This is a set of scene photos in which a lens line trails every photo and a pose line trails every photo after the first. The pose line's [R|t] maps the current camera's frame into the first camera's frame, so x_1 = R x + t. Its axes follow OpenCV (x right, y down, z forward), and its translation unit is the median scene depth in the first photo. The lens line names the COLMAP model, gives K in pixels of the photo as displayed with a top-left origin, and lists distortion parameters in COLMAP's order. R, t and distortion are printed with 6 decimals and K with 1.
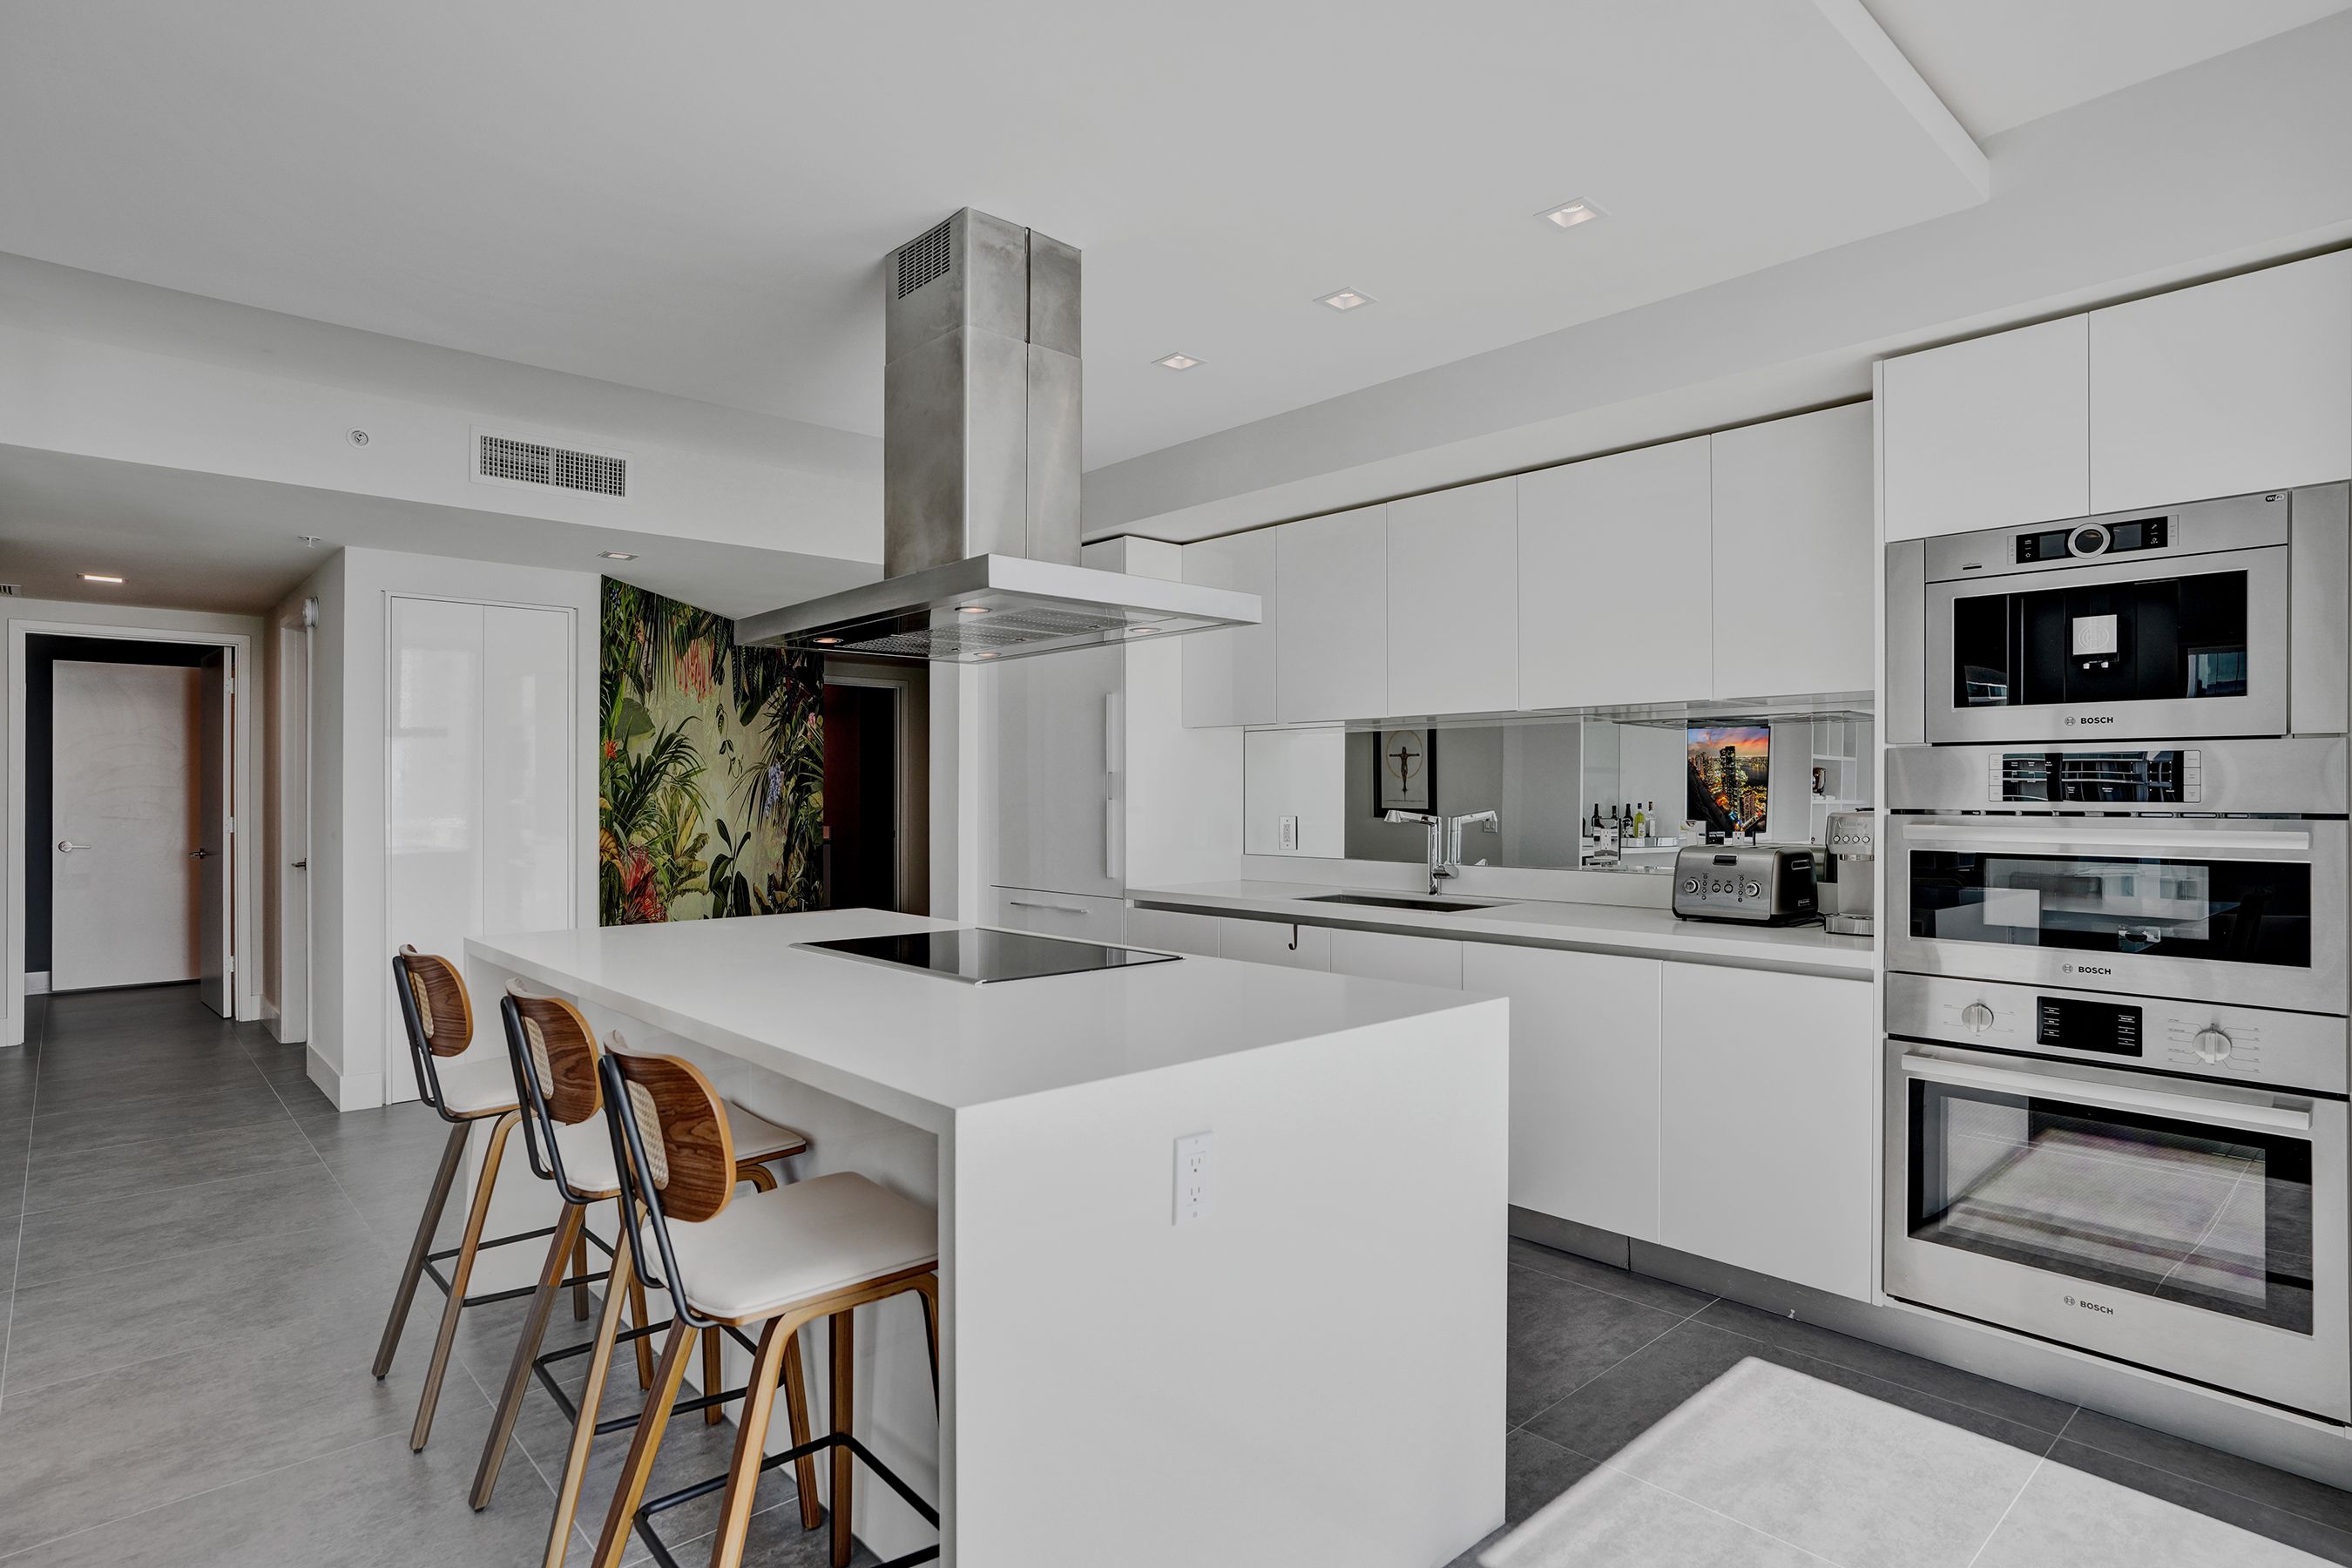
lens RADIAL K [[1187.8, 0, 1185.4], [0, 1187.8, 789.7], [0, 0, 1]] dist [-0.015093, 0.005785]
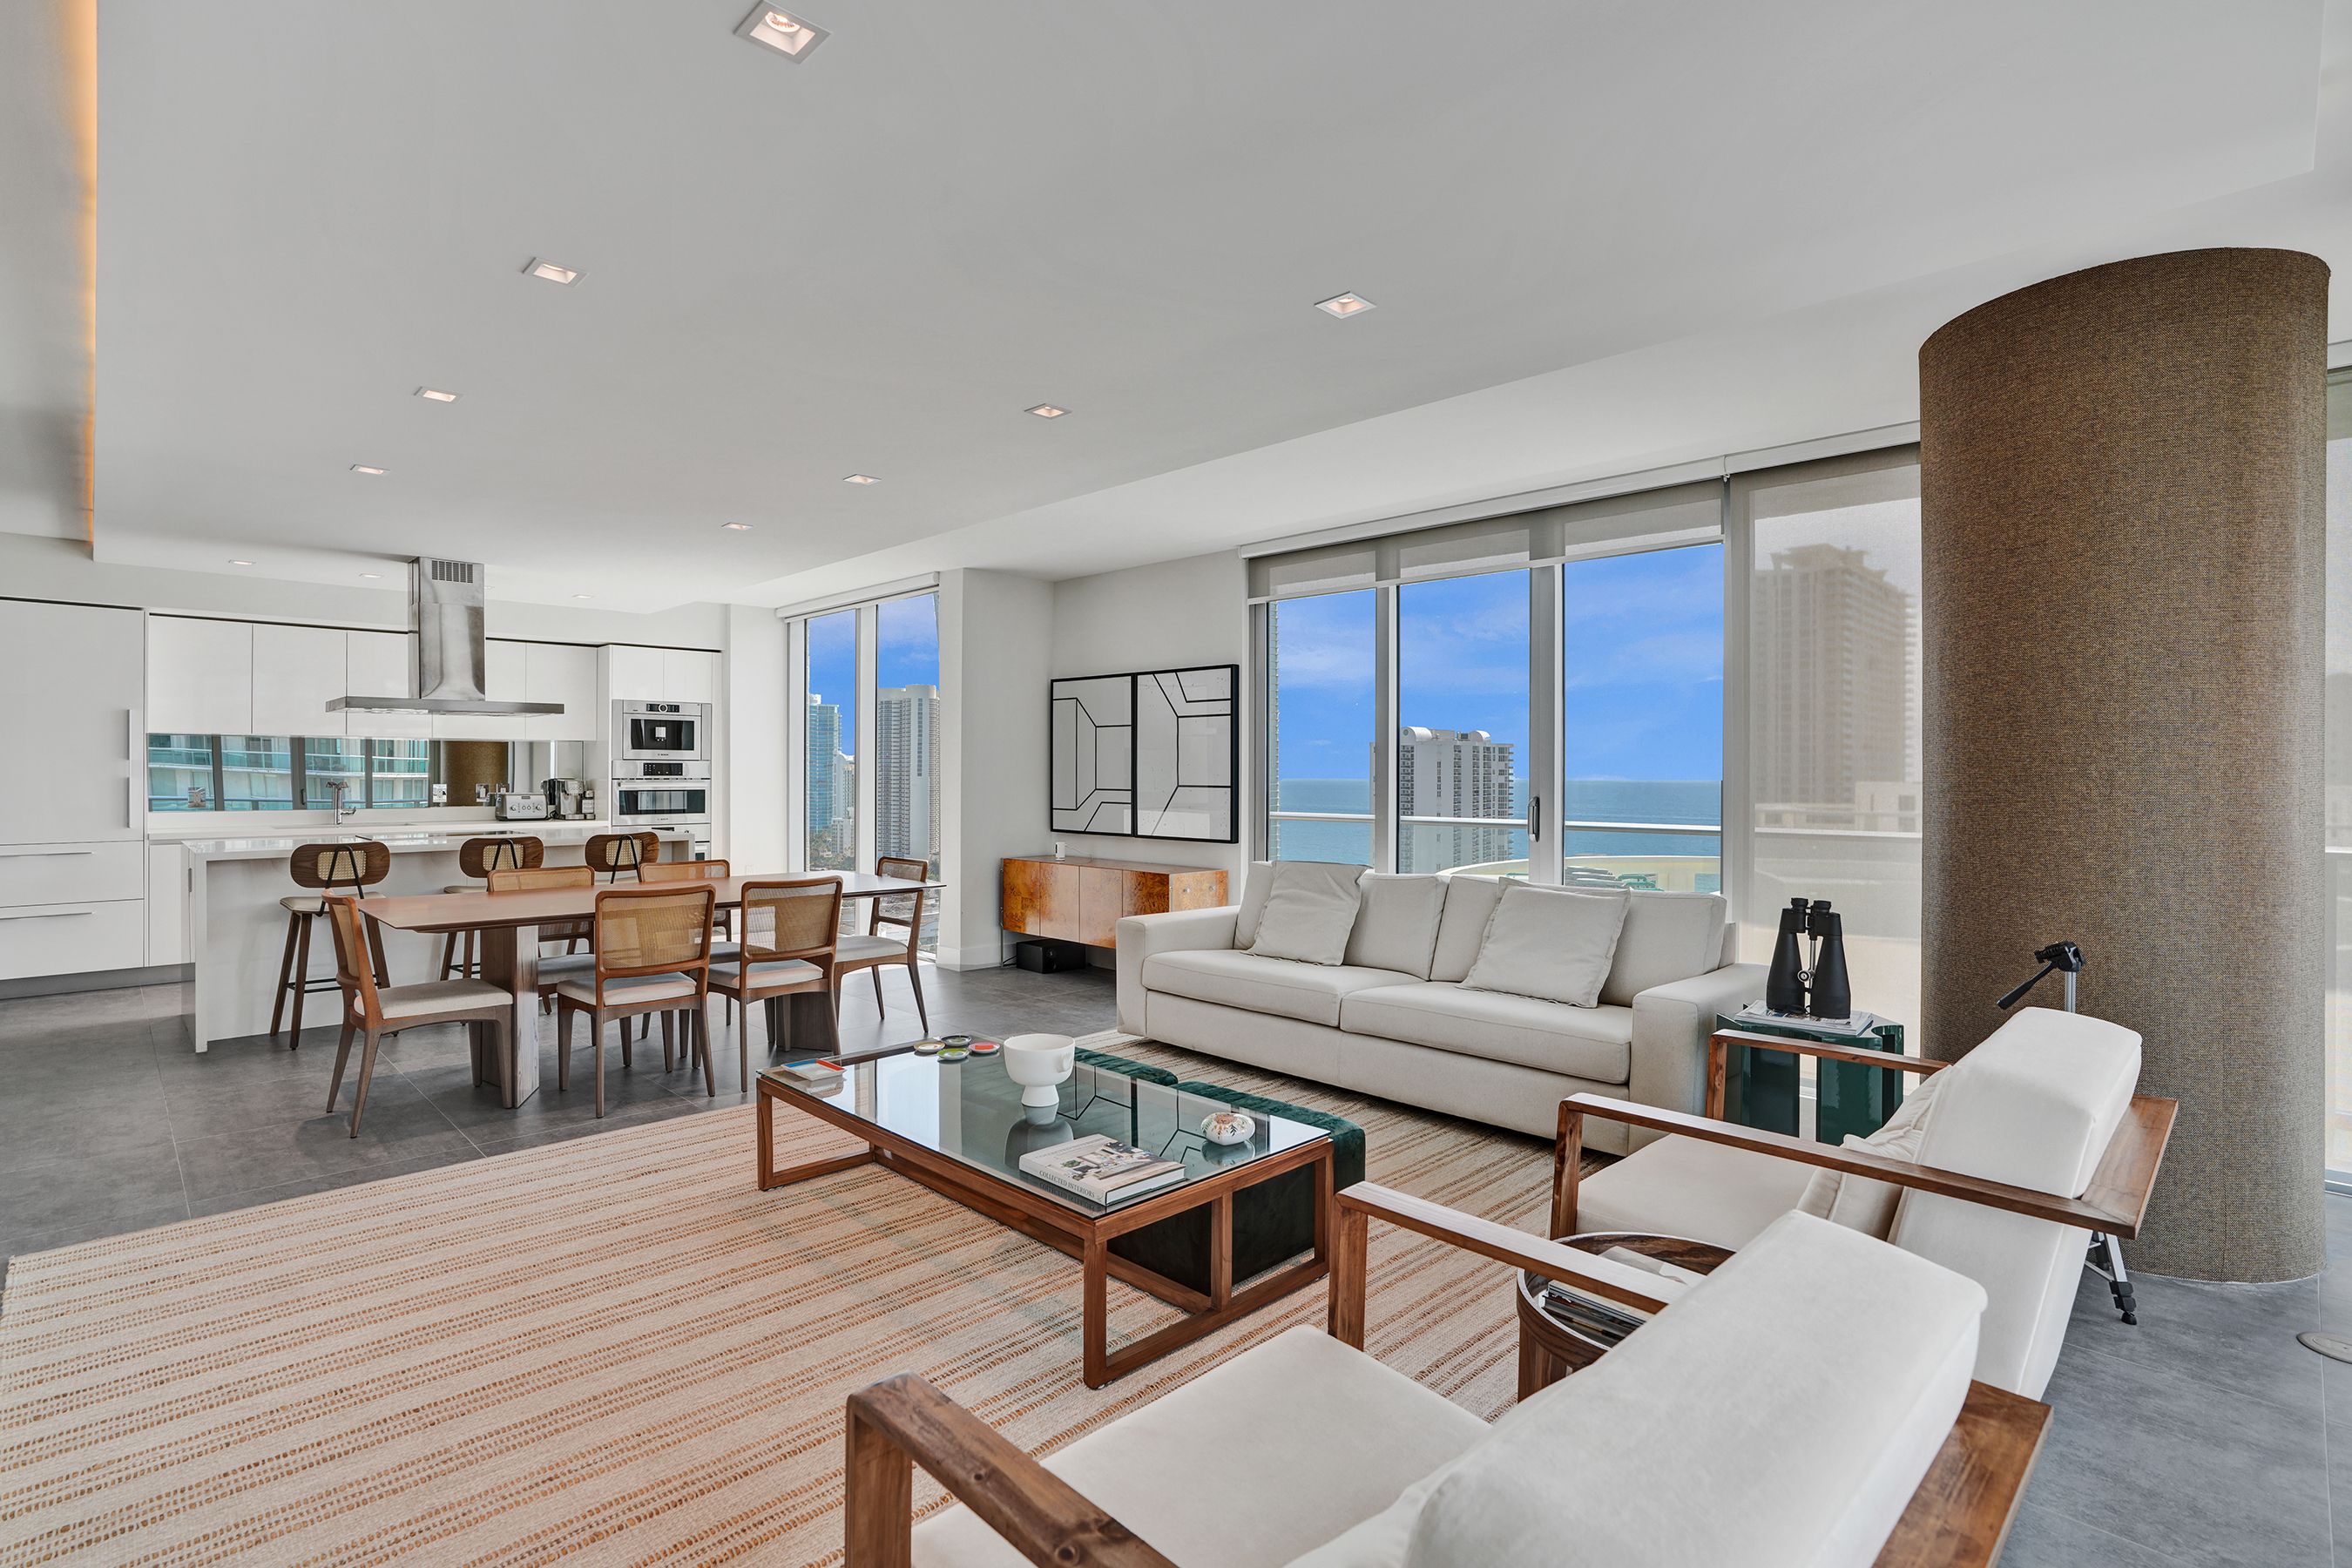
lens RADIAL K [[1128.1, 0, 1134.5], [0, 1128.1, 774.3], [0, 0, 1]] dist [0.015763, 0.003046]
pose [[-0.000869, -0.001933, 0.999998, -2.761636], [-0.004007, 0.999990, 0.001929, -0.006520], [-0.999992, -0.004005, -0.000876, -0.513445]]
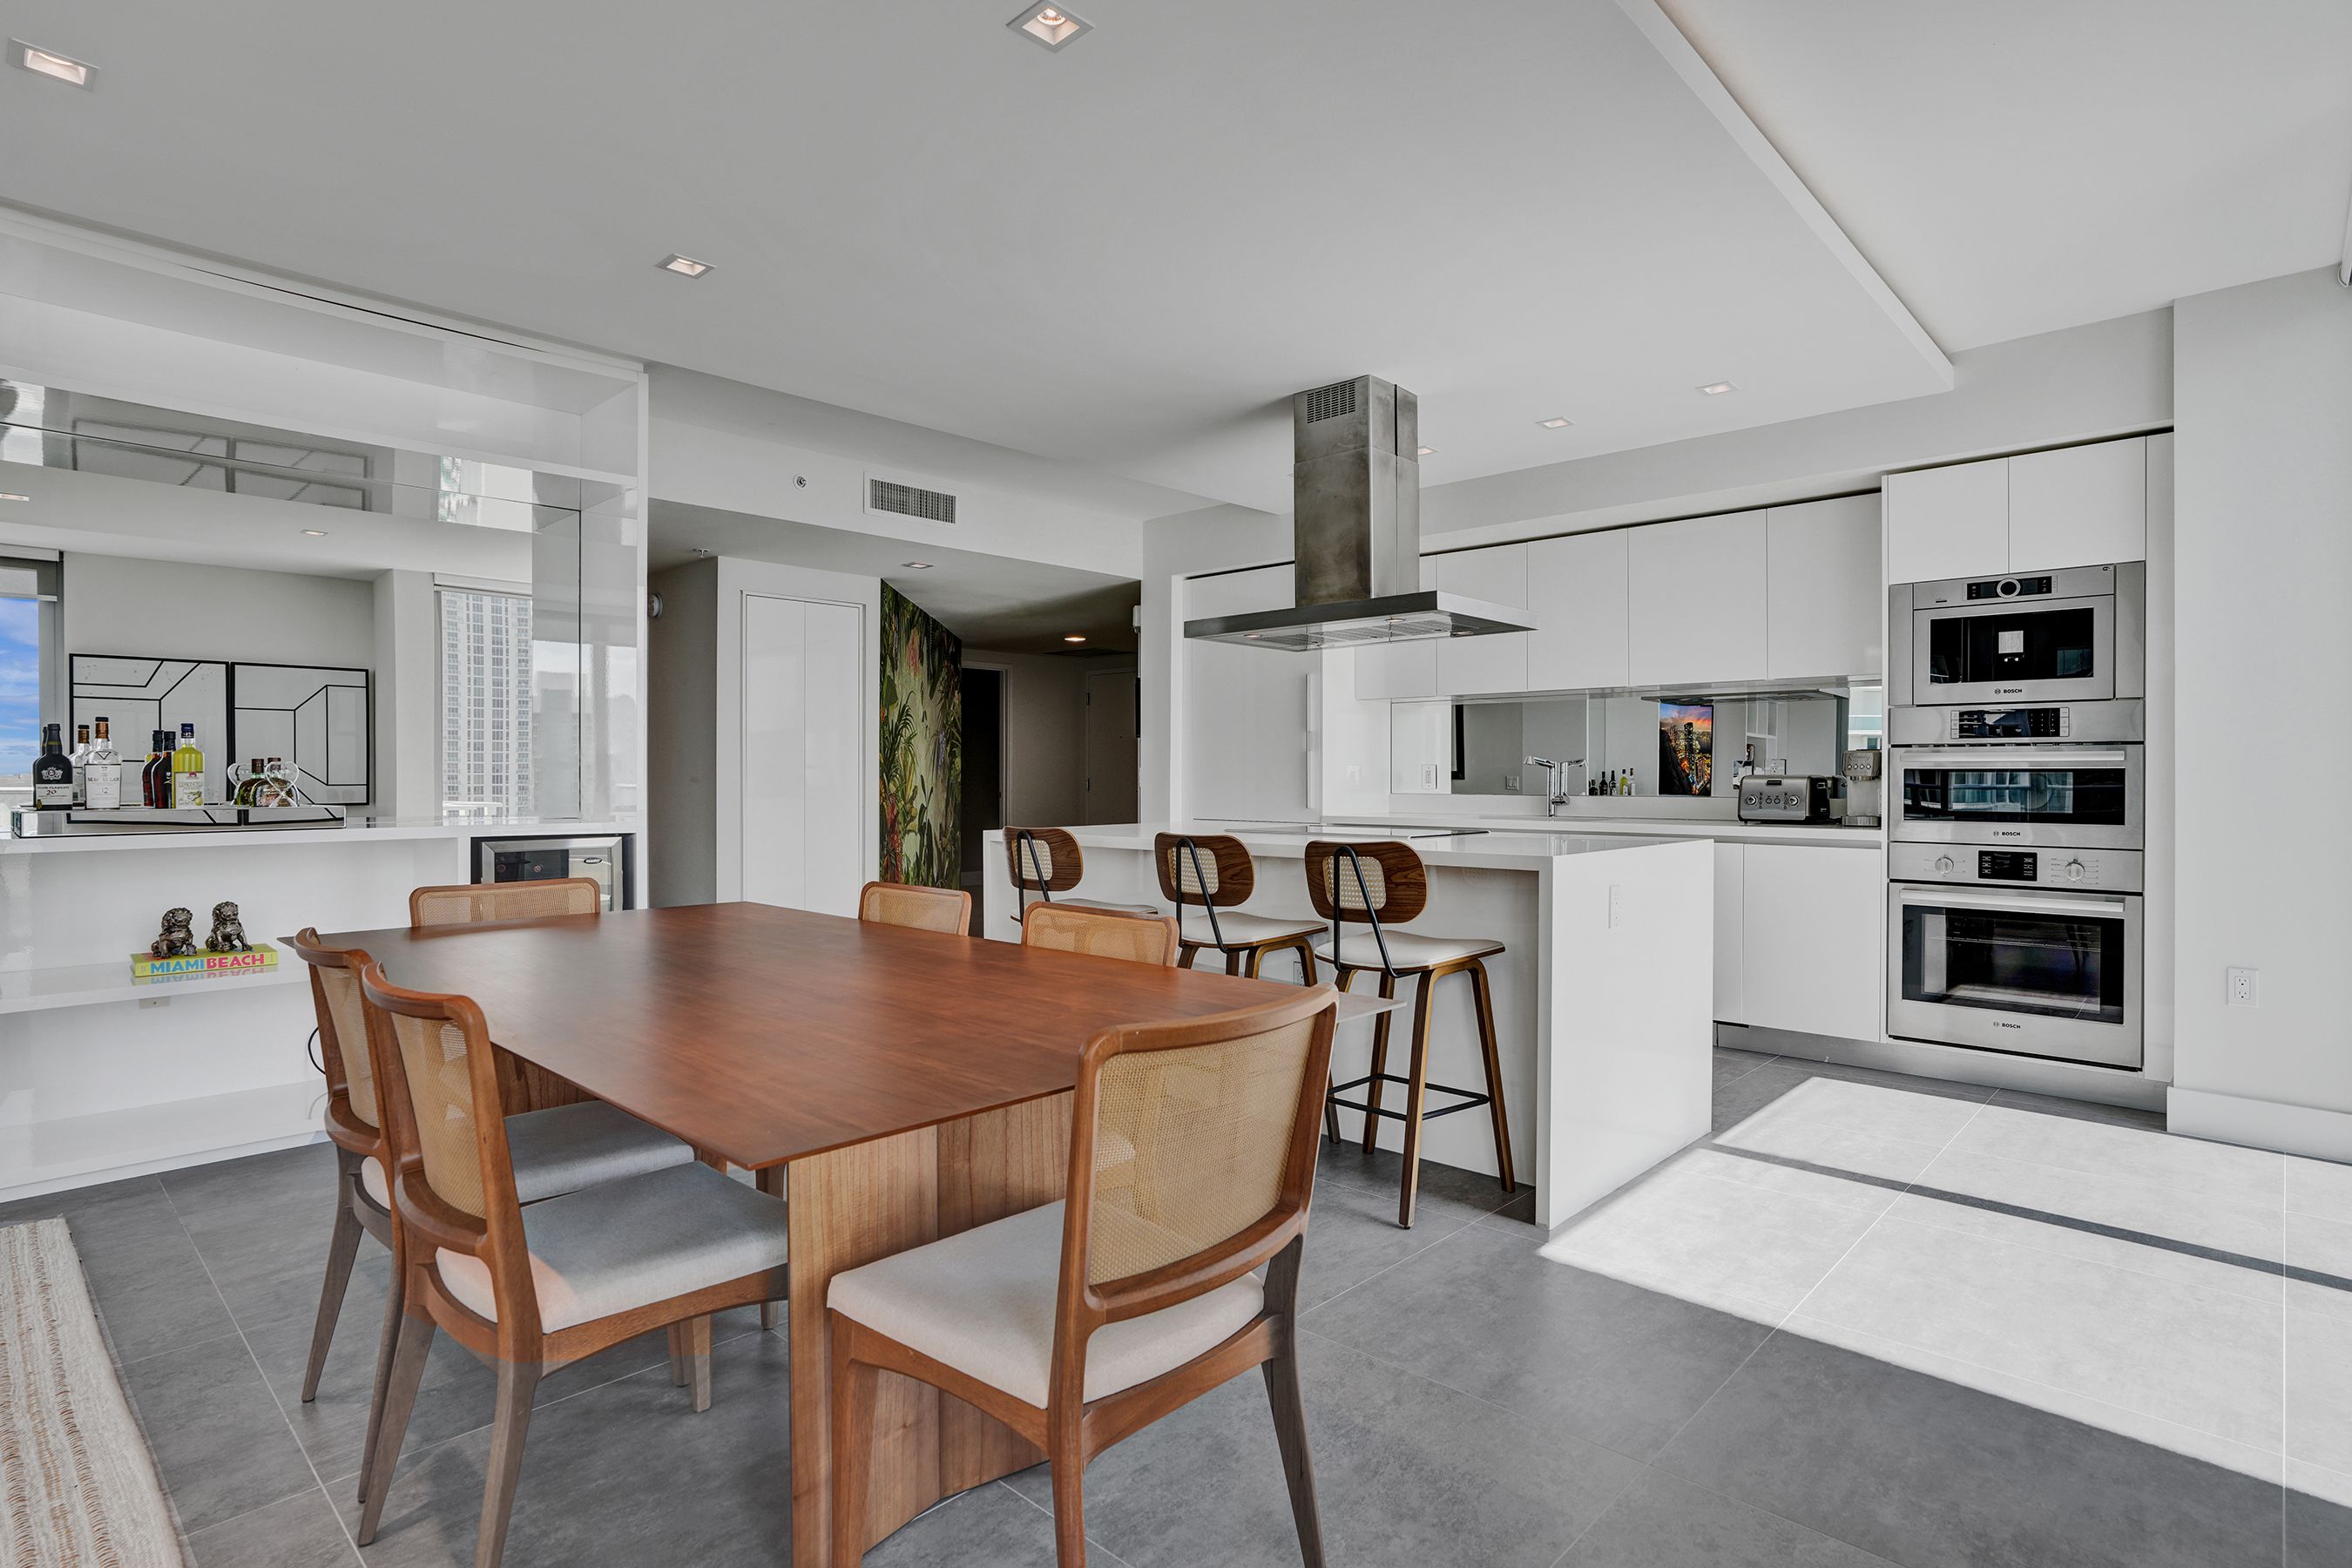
lens RADIAL K [[1187.8, 0, 1167.8], [0, 1187.8, 779.4], [0, 0, 1]] dist [-0.015093, 0.005785]
pose [[0.996275, -0.000197, 0.086232, -0.586745], [0.000021, 0.999998, 0.002038, 0.064546], [-0.086233, -0.002029, 0.996273, -0.596951]]
